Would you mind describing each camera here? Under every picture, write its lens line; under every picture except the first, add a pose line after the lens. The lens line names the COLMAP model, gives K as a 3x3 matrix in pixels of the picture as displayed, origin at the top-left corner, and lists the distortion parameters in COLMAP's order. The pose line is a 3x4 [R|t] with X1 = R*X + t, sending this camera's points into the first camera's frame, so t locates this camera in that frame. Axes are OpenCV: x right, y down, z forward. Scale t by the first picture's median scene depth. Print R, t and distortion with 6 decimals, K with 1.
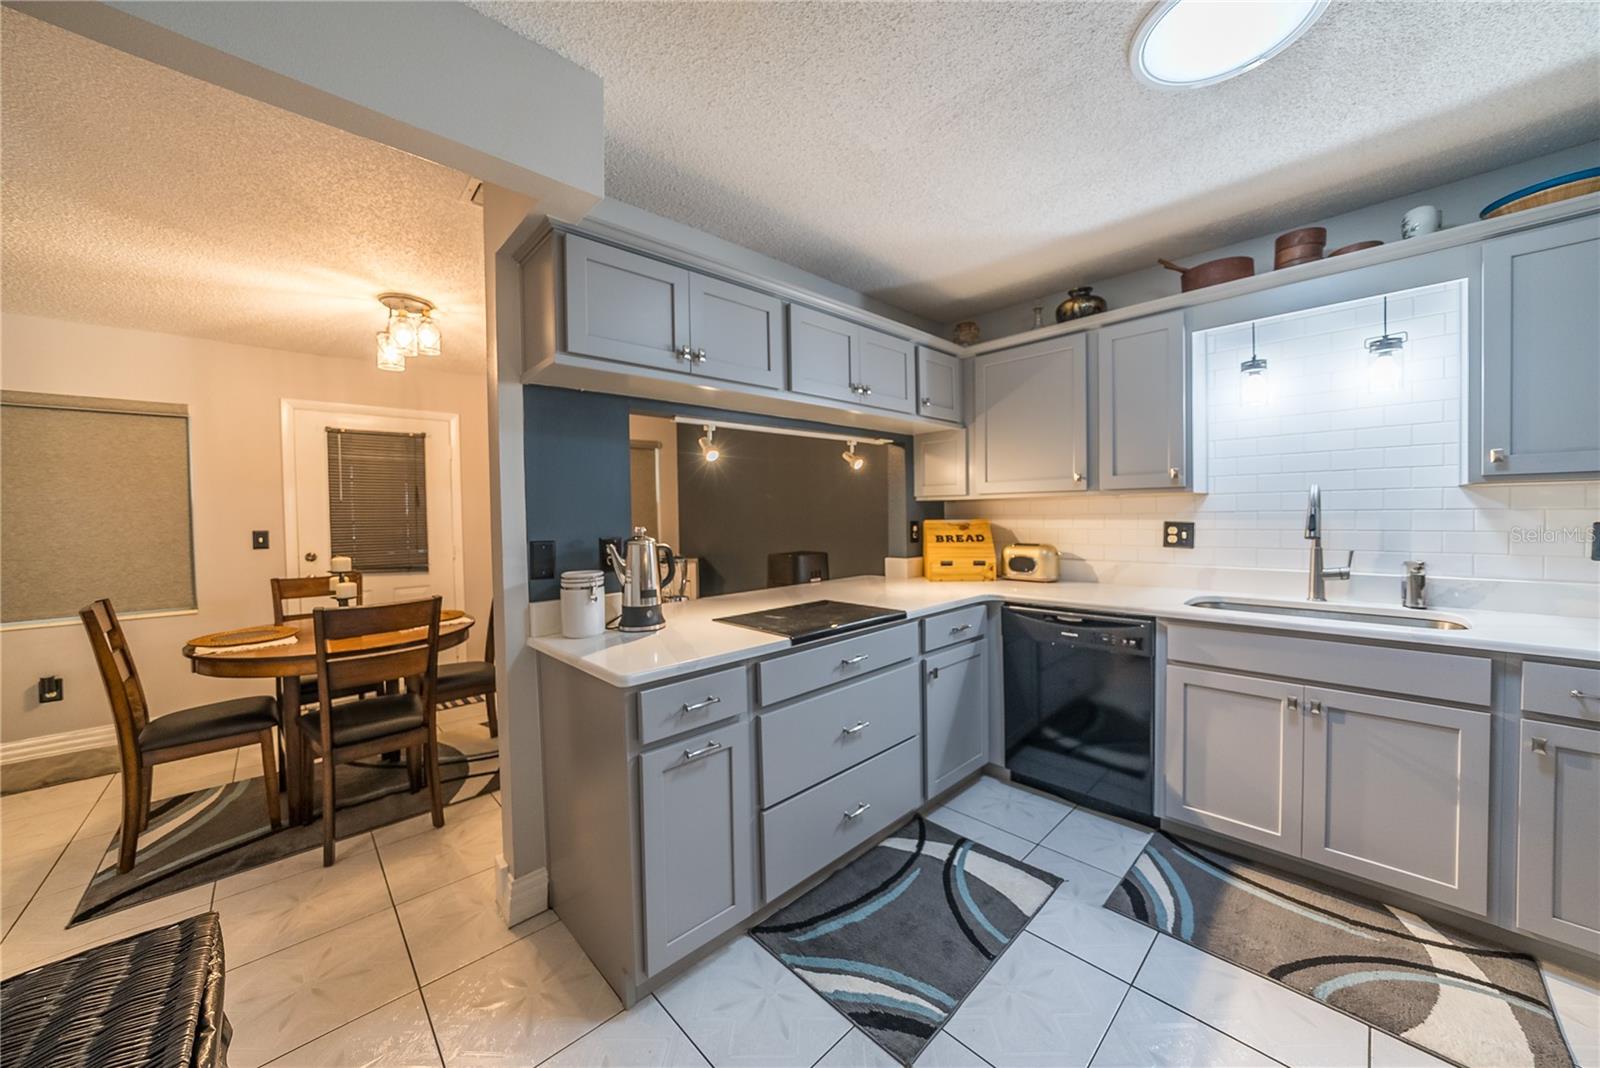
lens RADIAL K [[562.0, 0, 806.4], [0, 562.0, 525.6], [0, 0, 1]] dist [-0.027324, 0.004631]
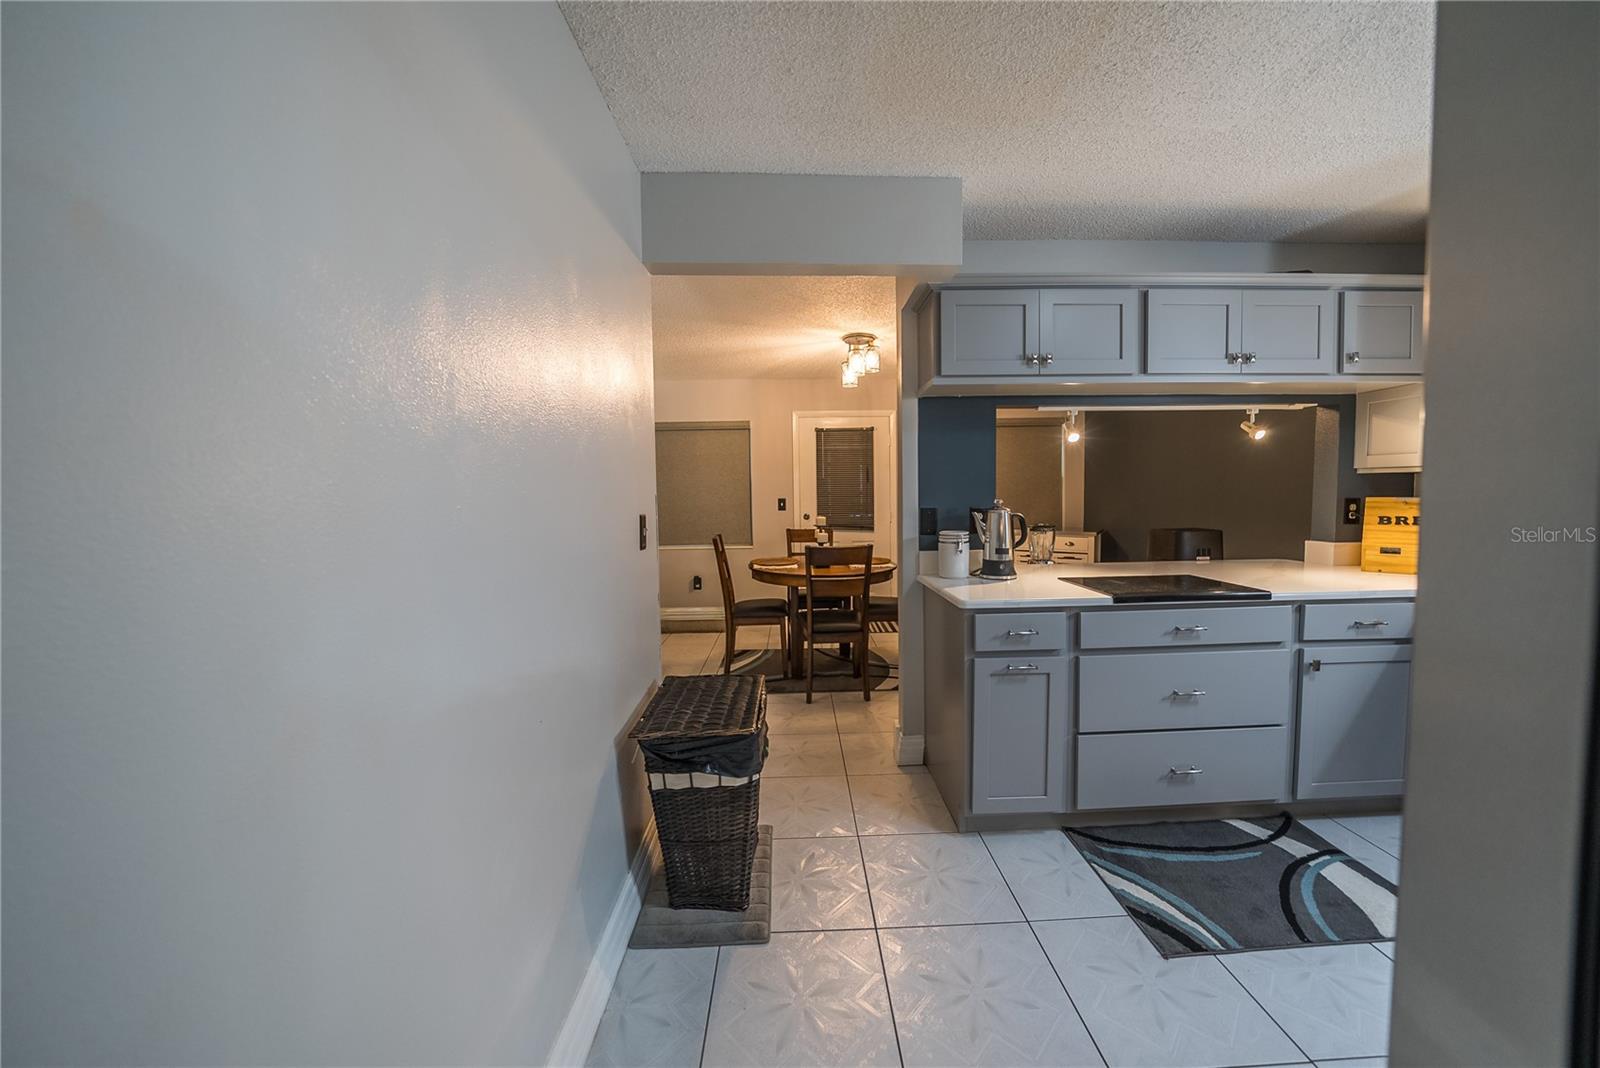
lens RADIAL K [[562.0, 0, 807.4], [0, 562.0, 526.1], [0, 0, 1]] dist [-0.027324, 0.004631]
pose [[0.740757, 0.046549, -0.670158, 0.207412], [-0.013182, 0.998411, 0.054779, -0.000509], [0.671643, -0.031744, 0.740194, -0.211210]]
